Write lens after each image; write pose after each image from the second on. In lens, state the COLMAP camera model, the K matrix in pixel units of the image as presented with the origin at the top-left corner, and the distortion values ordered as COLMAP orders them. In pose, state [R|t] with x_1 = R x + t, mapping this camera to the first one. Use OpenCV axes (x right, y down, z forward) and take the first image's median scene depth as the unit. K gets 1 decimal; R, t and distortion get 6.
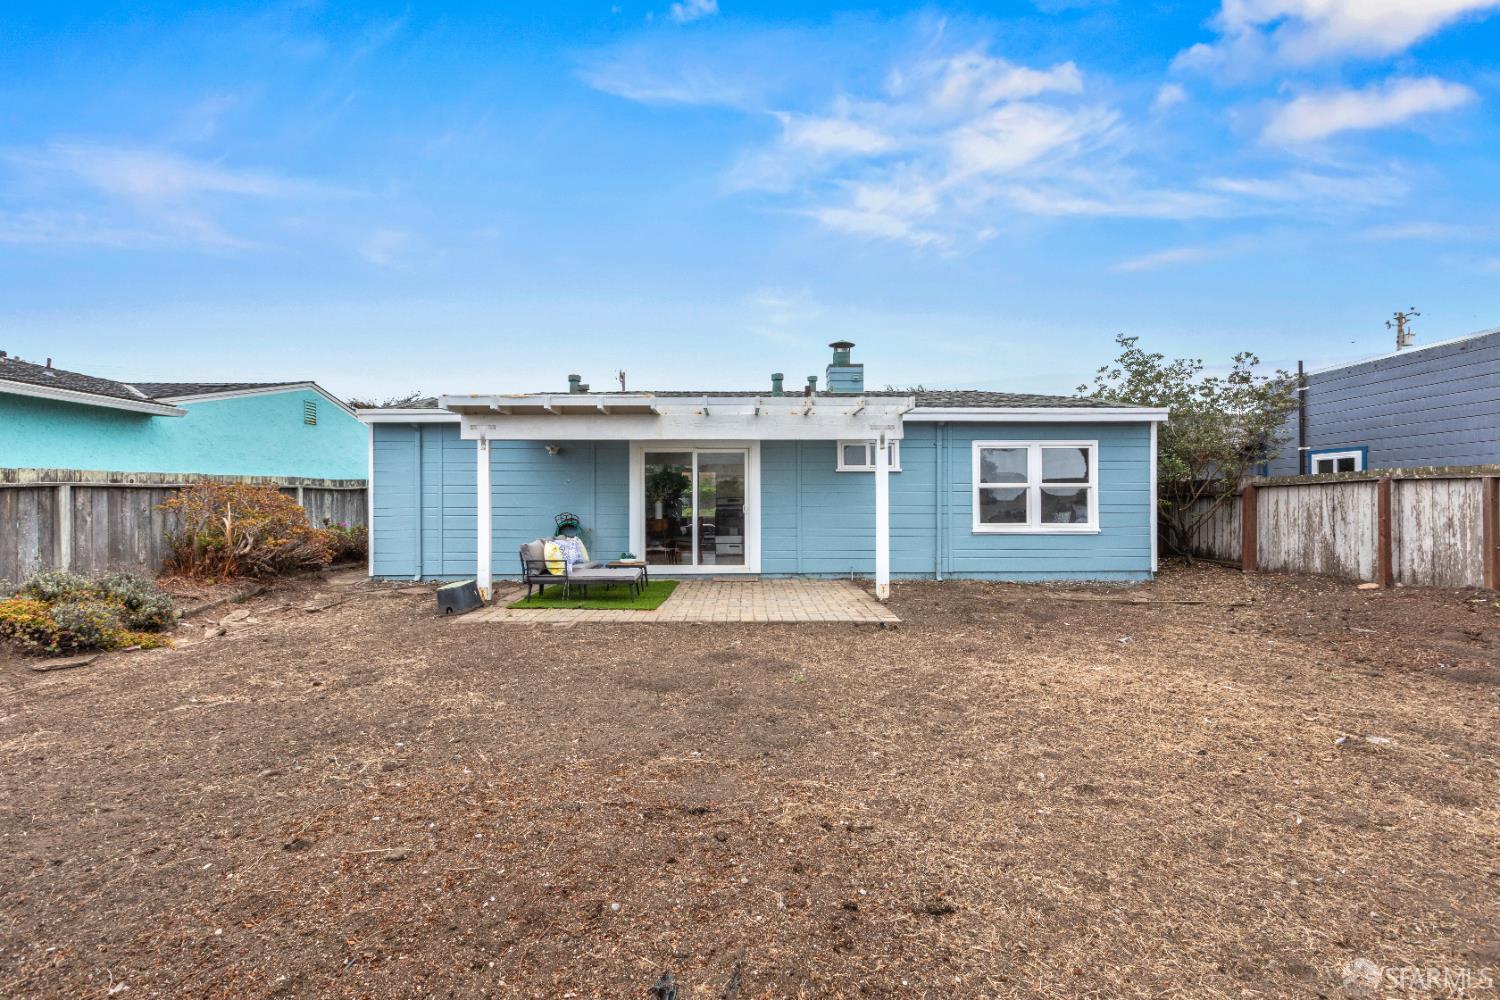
lens RADIAL K [[675.2, 0, 750.0], [0, 675.2, 500.0], [0, 0, 1]] dist [-0.001372, -0.000237]
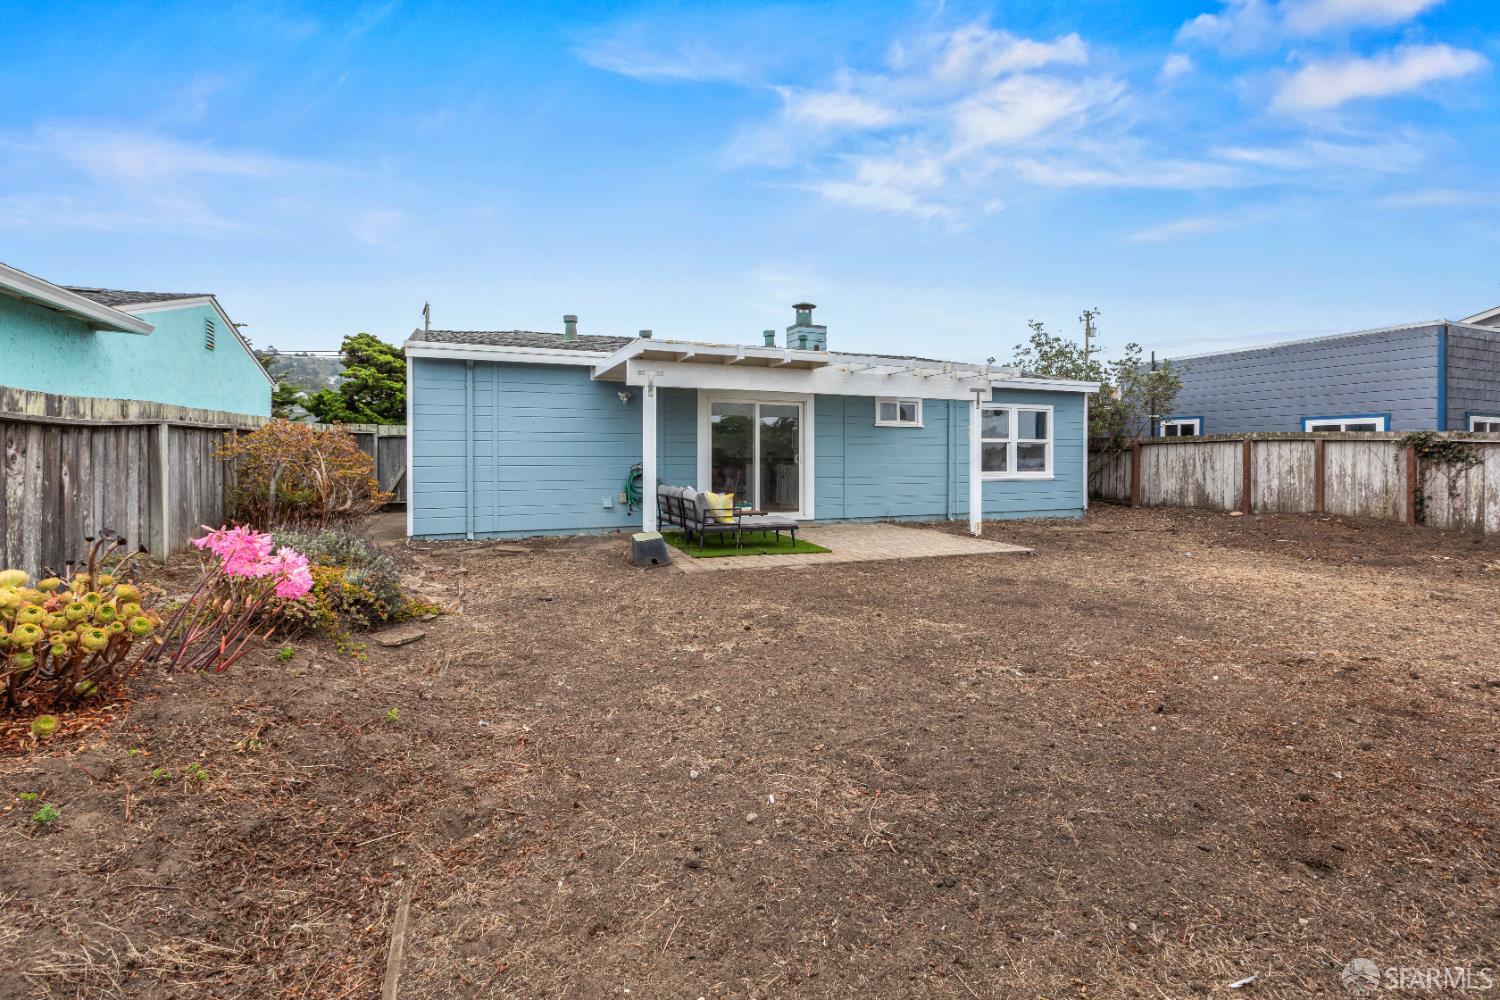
lens RADIAL K [[695.7, 0, 760.4], [0, 695.7, 476.2], [0, 0, 1]] dist [0.002529, 0.000461]
pose [[0.921448, -0.006181, 0.388452, -0.498304], [-0.007407, 0.999412, 0.033471, 0.003838], [-0.388431, -0.033719, 0.920861, 0.011510]]
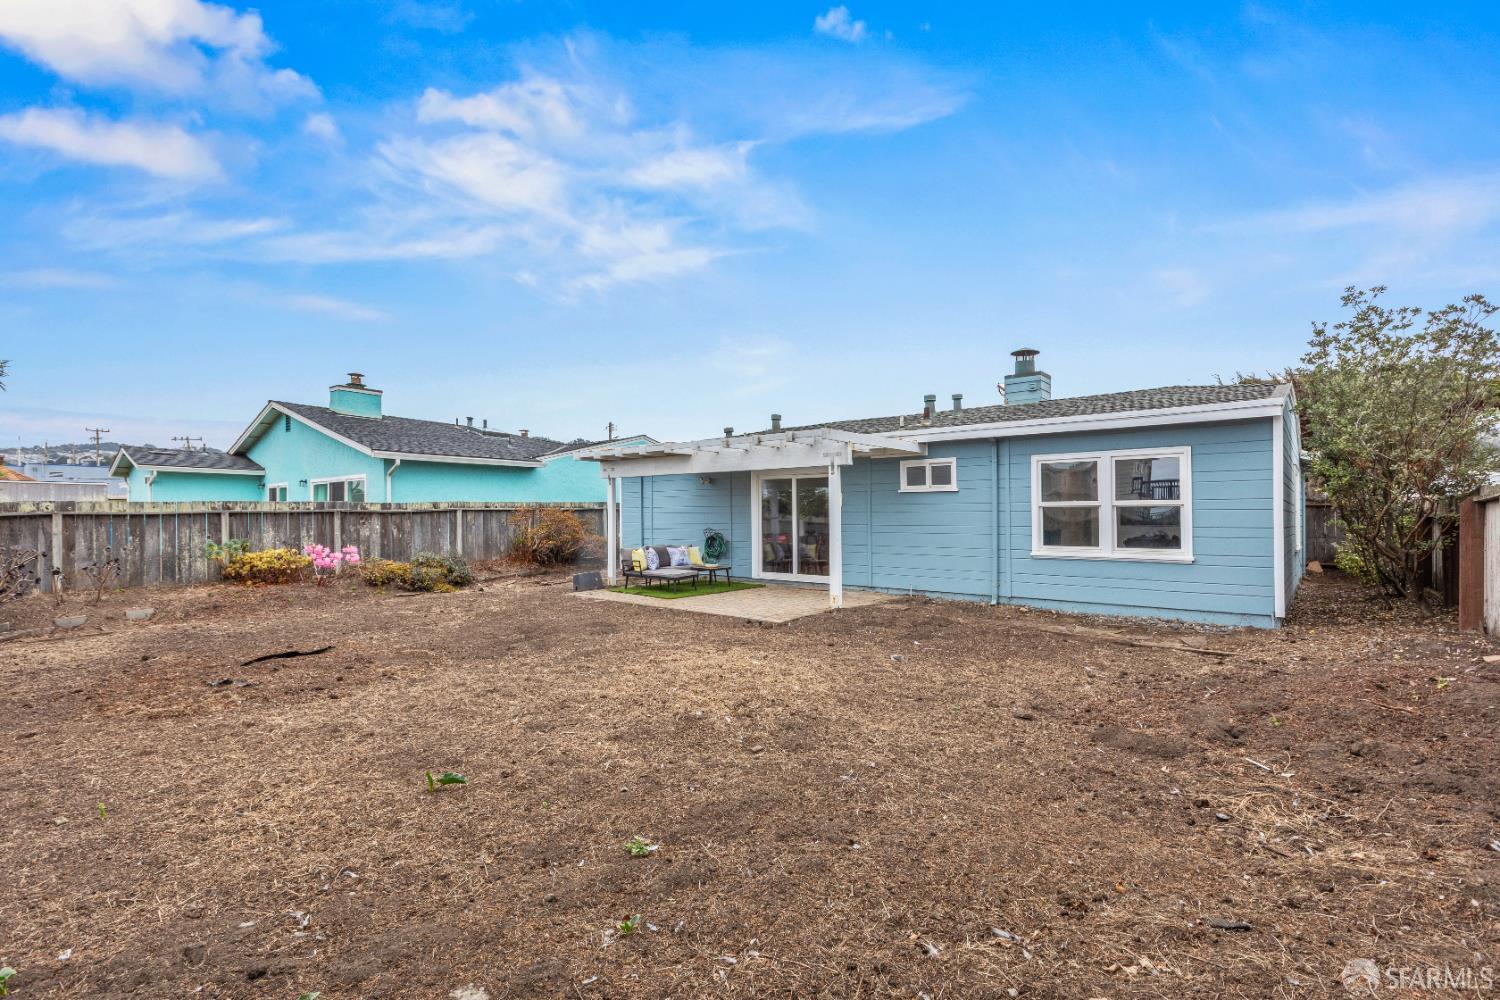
lens RADIAL K [[675.2, 0, 750.0], [0, 675.2, 500.0], [0, 0, 1]] dist [-0.001372, -0.000237]
pose [[0.748630, -0.012317, -0.662873, 0.655396], [0.000308, 0.999834, -0.018231, -0.010708], [0.662988, 0.013444, 0.748509, 0.061913]]
